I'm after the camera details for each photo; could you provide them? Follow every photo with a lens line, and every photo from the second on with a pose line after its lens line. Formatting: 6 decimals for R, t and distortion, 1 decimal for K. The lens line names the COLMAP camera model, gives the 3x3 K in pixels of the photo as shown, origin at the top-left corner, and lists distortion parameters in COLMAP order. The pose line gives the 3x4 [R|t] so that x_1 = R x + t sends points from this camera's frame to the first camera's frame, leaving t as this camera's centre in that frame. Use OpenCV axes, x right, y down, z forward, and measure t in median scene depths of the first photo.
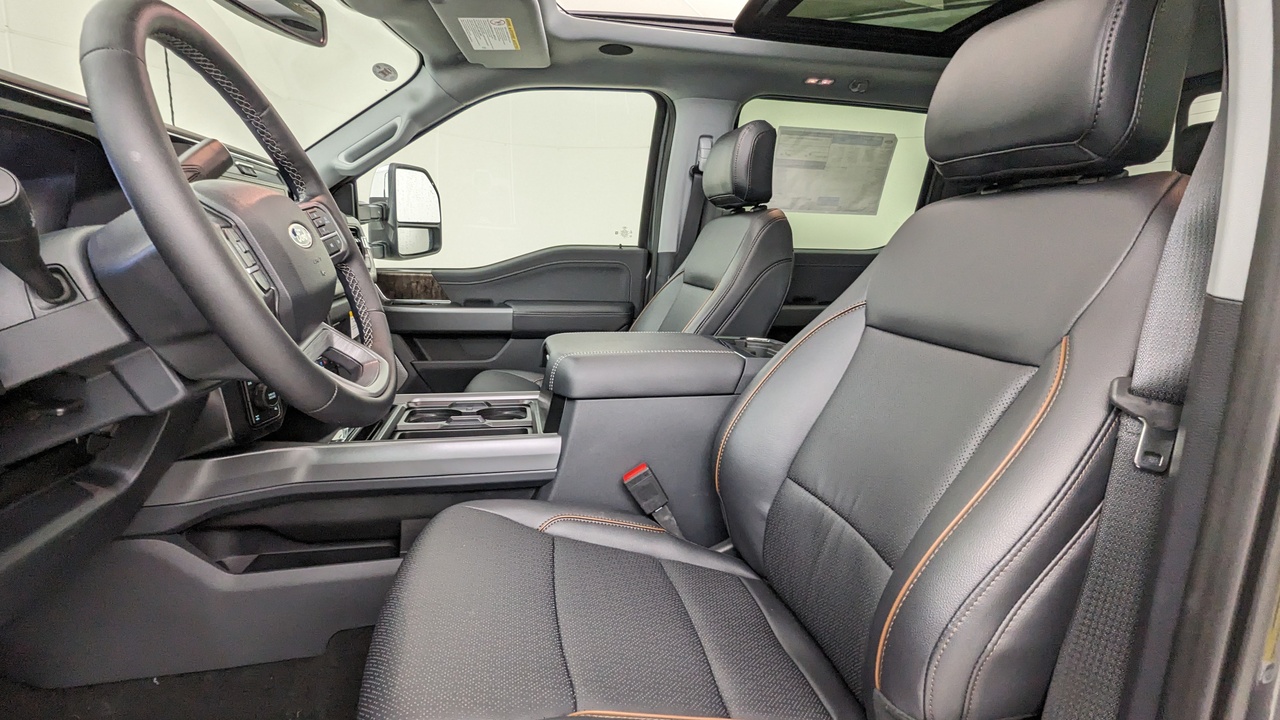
lens RADIAL K [[627.7, 0, 642.1], [0, 627.7, 361.0], [0, 0, 1]] dist [0.006864, 0.001811]
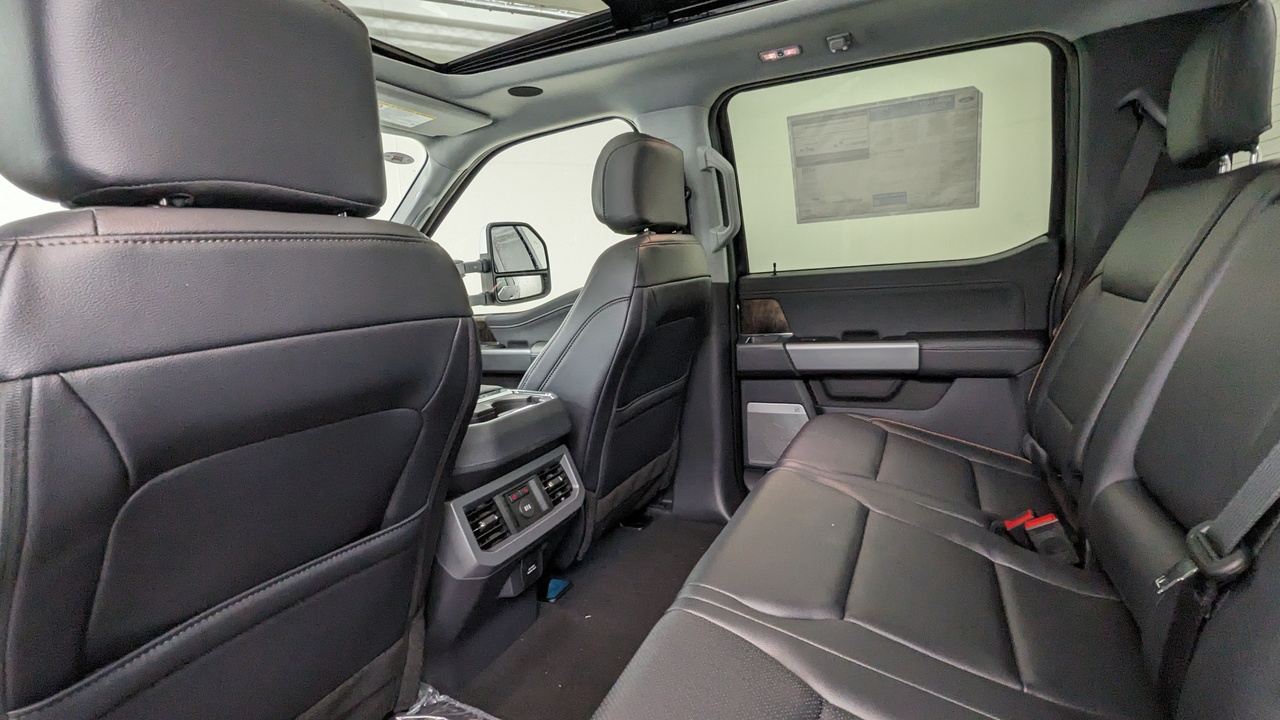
lens RADIAL K [[627.7, 0, 636.3], [0, 627.7, 370.0], [0, 0, 1]] dist [0.006864, 0.001811]
pose [[0.796476, 0.016550, -0.604443, 3.201321], [-0.028932, 0.999524, -0.010755, -0.247528], [0.603977, 0.026054, 0.796576, 1.549333]]
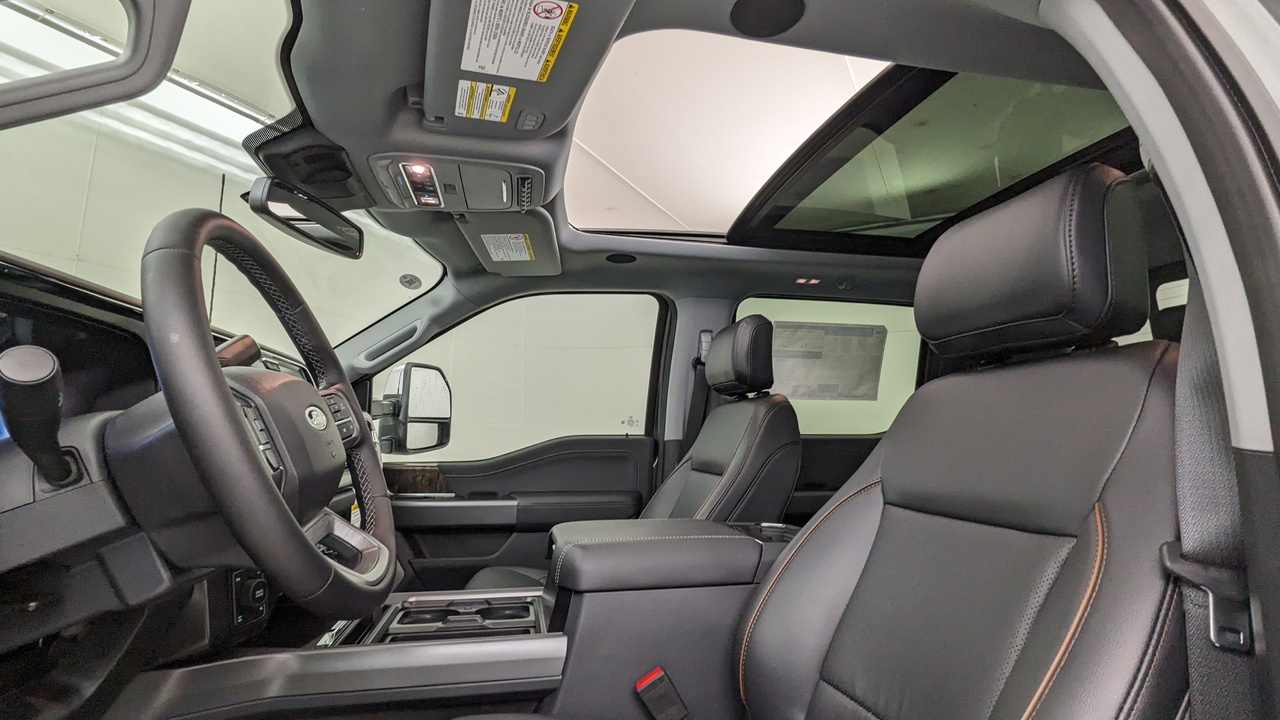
lens RADIAL K [[627.7, 0, 643.4], [0, 627.7, 353.8], [0, 0, 1]] dist [0.006864, 0.001811]
pose [[0.999719, -0.023401, -0.003863, -0.004716], [0.021081, 0.951334, -0.307440, 0.012986], [0.010870, 0.307272, 0.951560, 0.004589]]
